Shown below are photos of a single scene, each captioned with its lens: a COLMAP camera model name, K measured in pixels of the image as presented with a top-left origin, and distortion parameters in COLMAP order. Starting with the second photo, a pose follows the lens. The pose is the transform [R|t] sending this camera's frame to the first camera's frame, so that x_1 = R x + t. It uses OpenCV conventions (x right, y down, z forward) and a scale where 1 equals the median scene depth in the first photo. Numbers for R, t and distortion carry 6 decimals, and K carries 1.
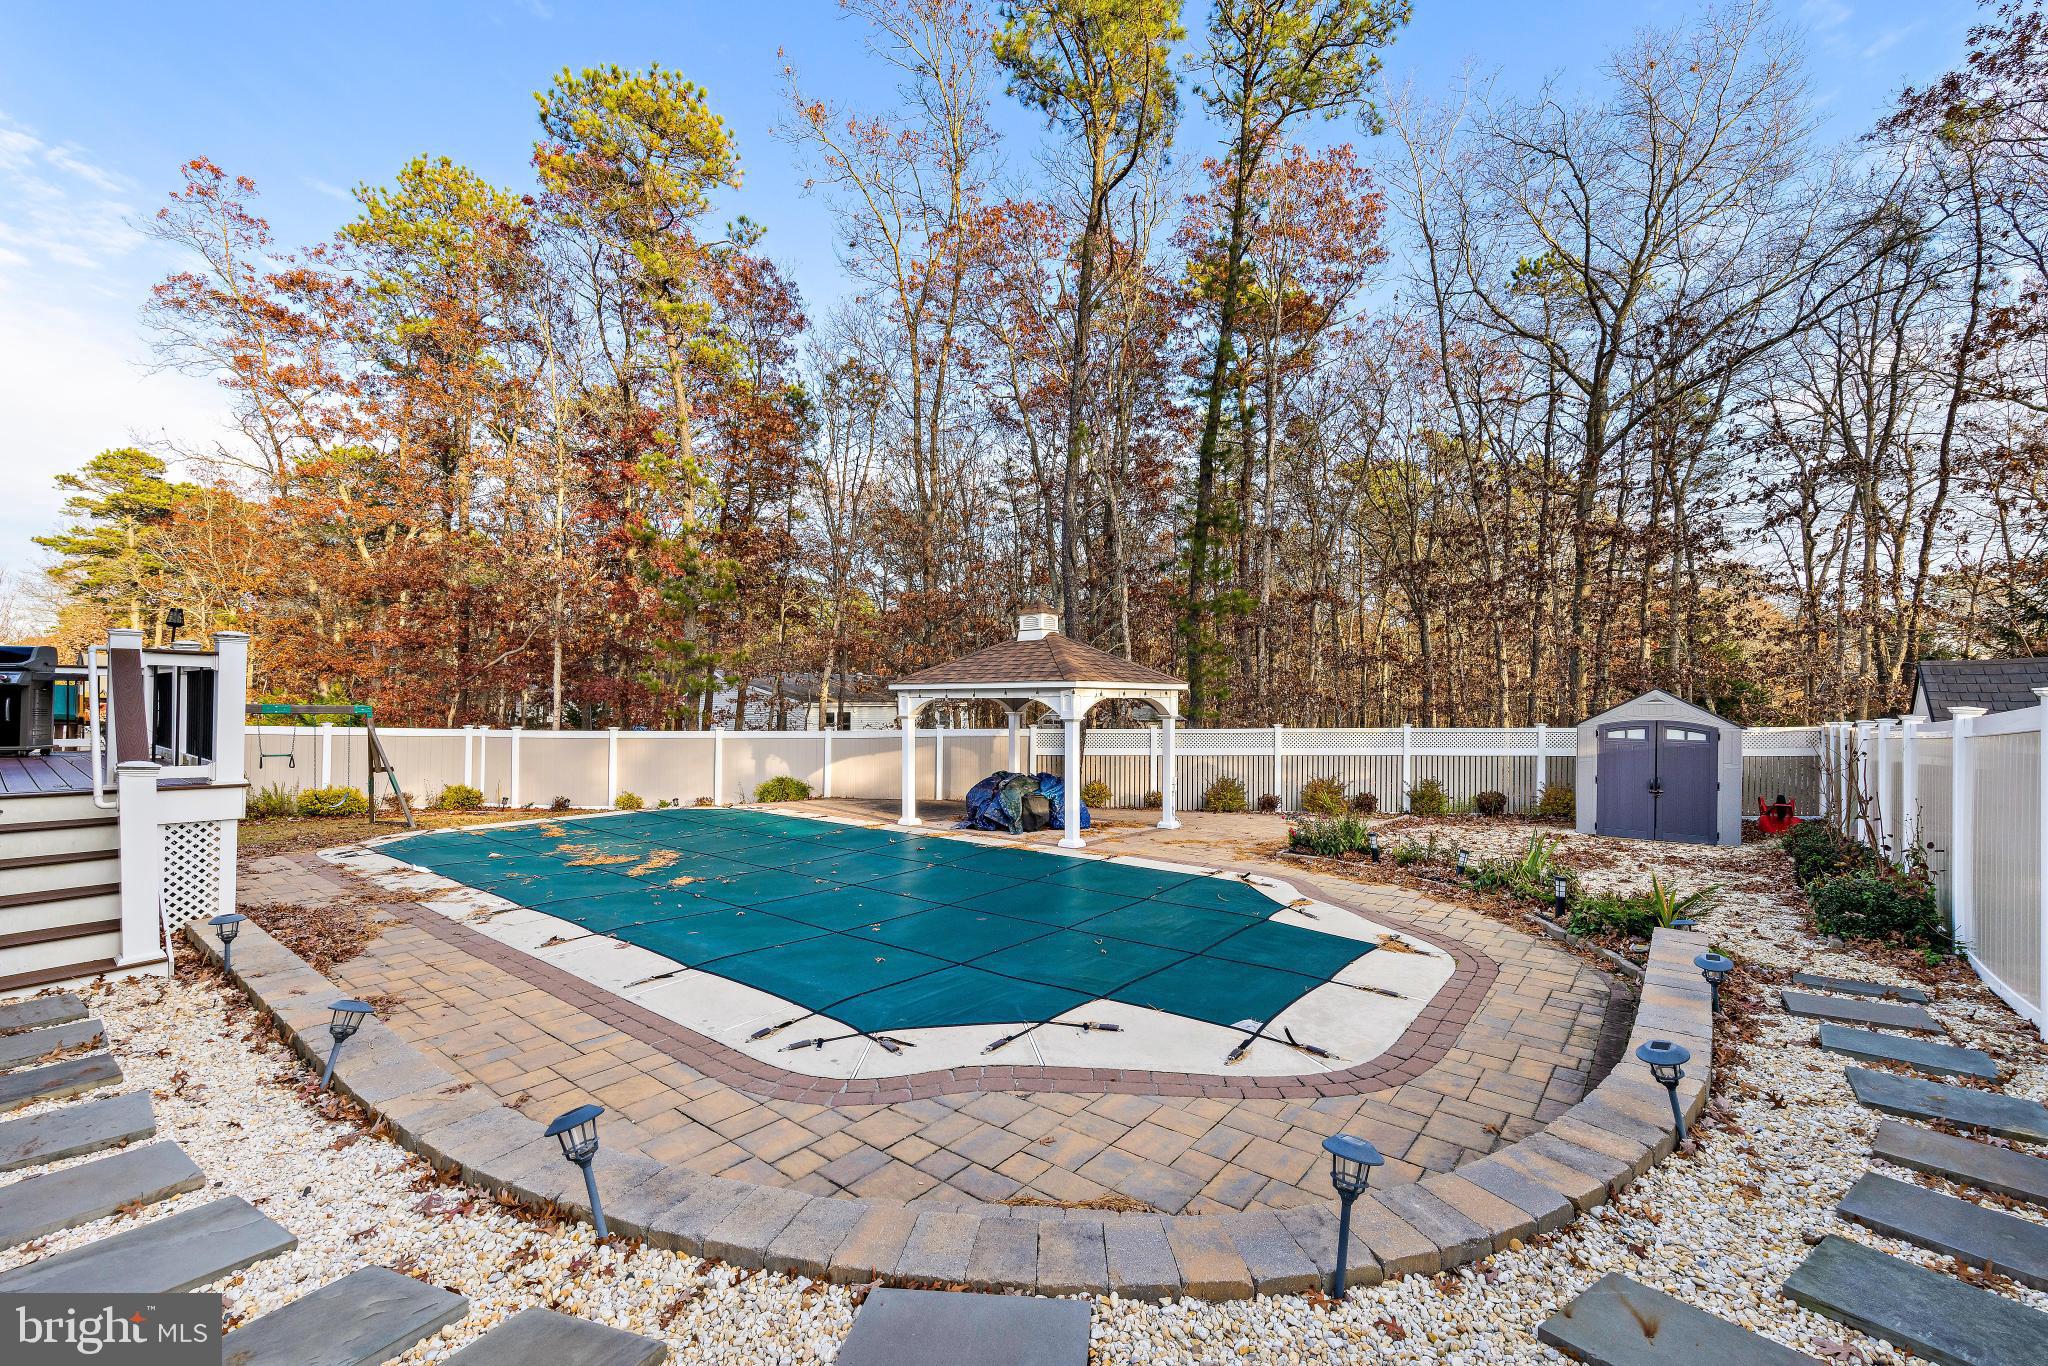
lens RADIAL K [[830.5, 0, 1028.7], [0, 830.5, 705.6], [0, 0, 1]] dist [-0.000676, -0.000064]
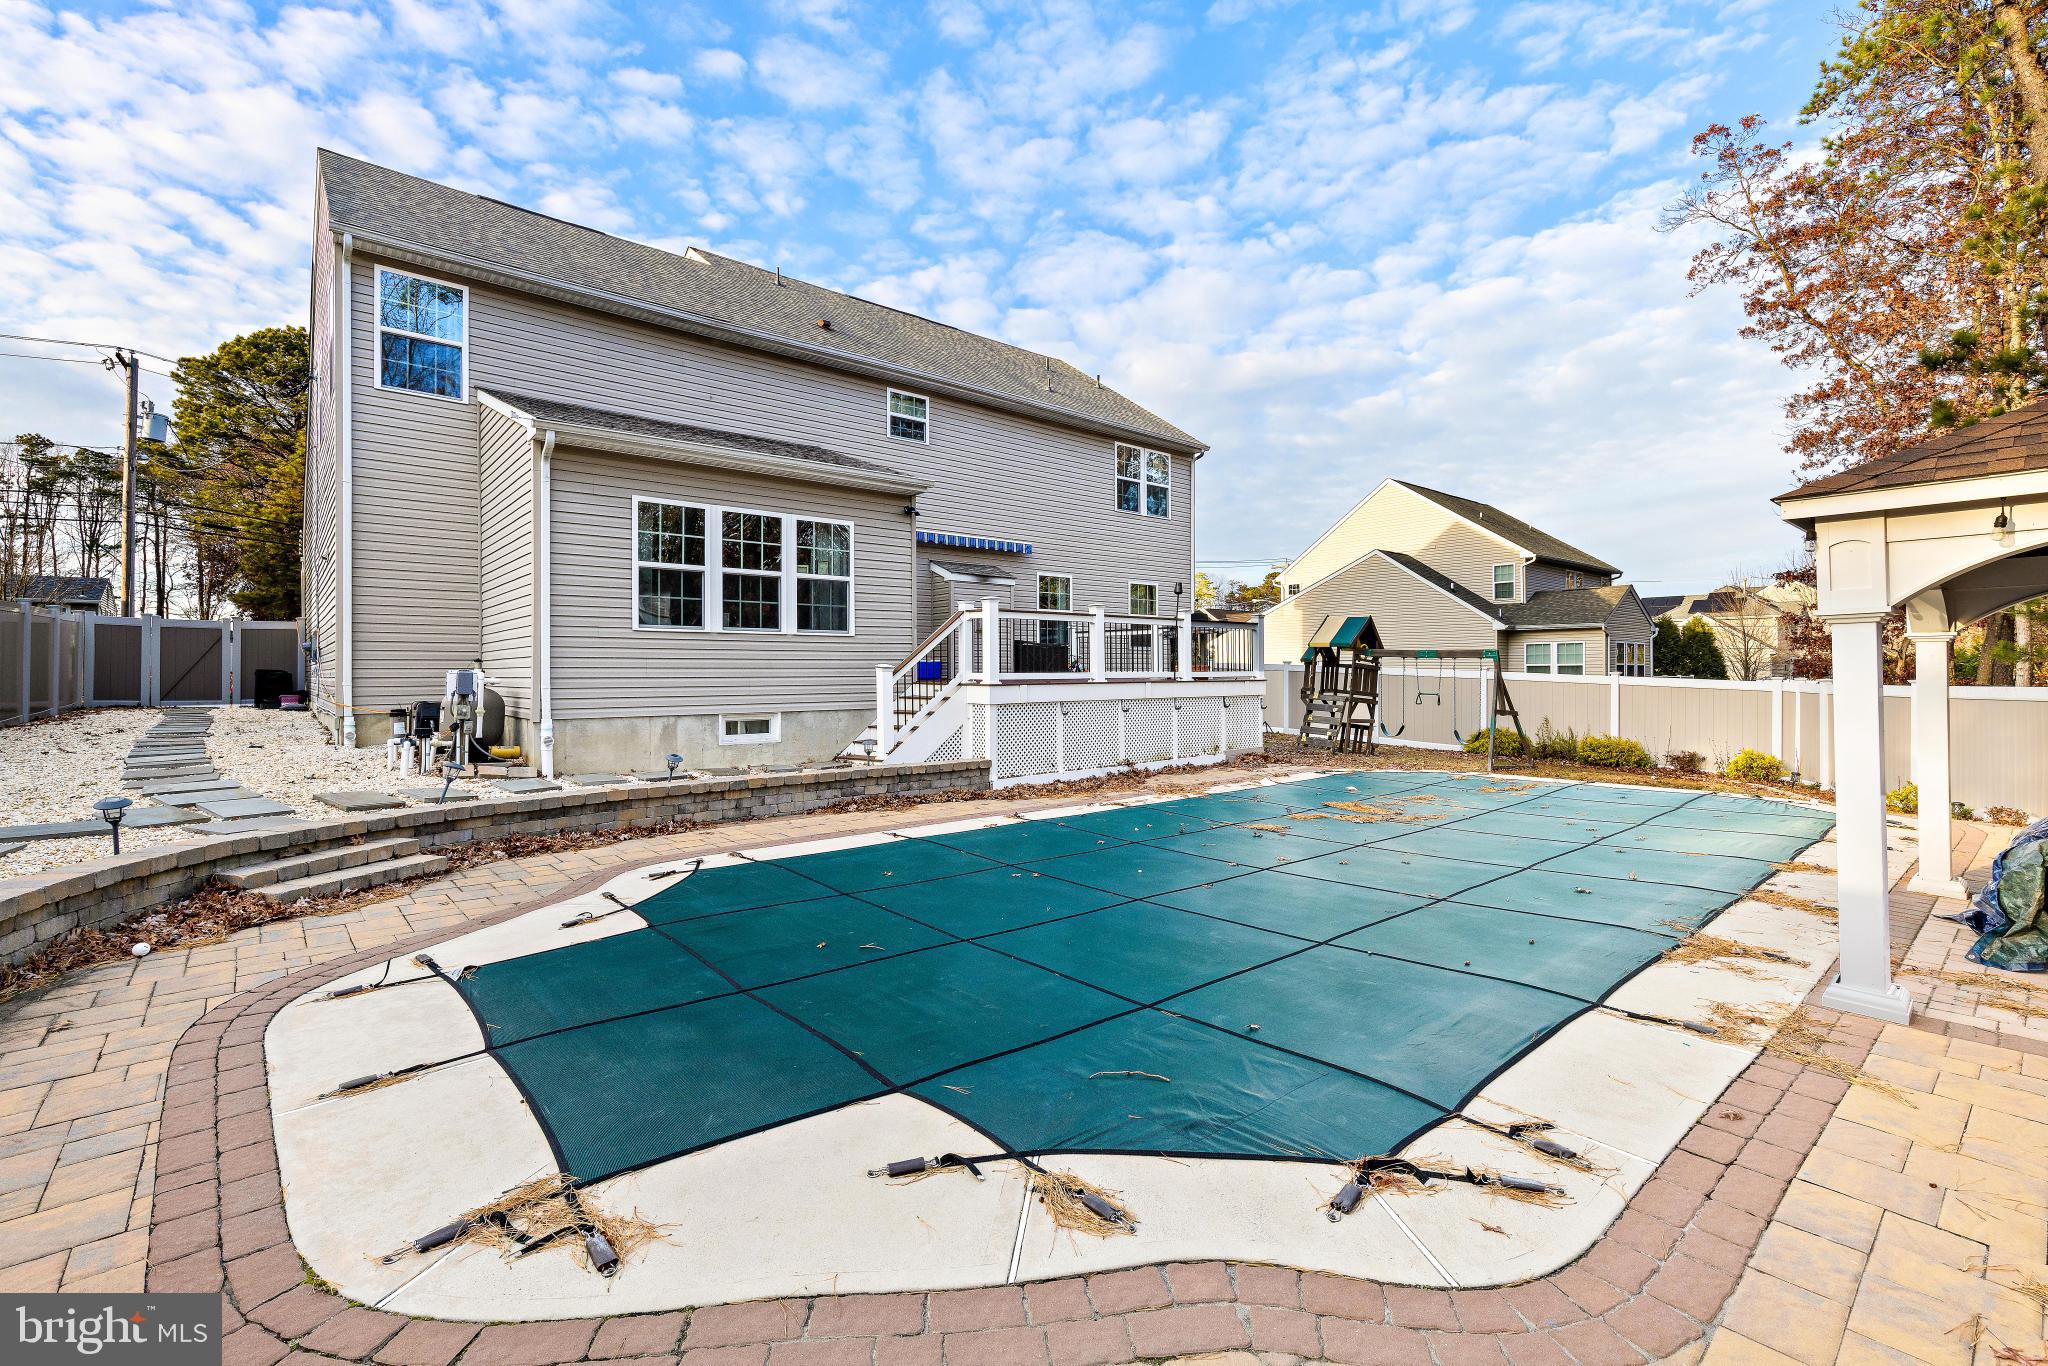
lens RADIAL K [[914.0, 0, 1037.8], [0, 914.0, 671.7], [0, 0, 1]] dist [-0.020013, 0.000062]
pose [[-0.184708, -0.014044, -0.982693, 0.215426], [0.000589, 0.999896, -0.014400, 0.024069], [0.982793, -0.003239, -0.184680, 0.360776]]
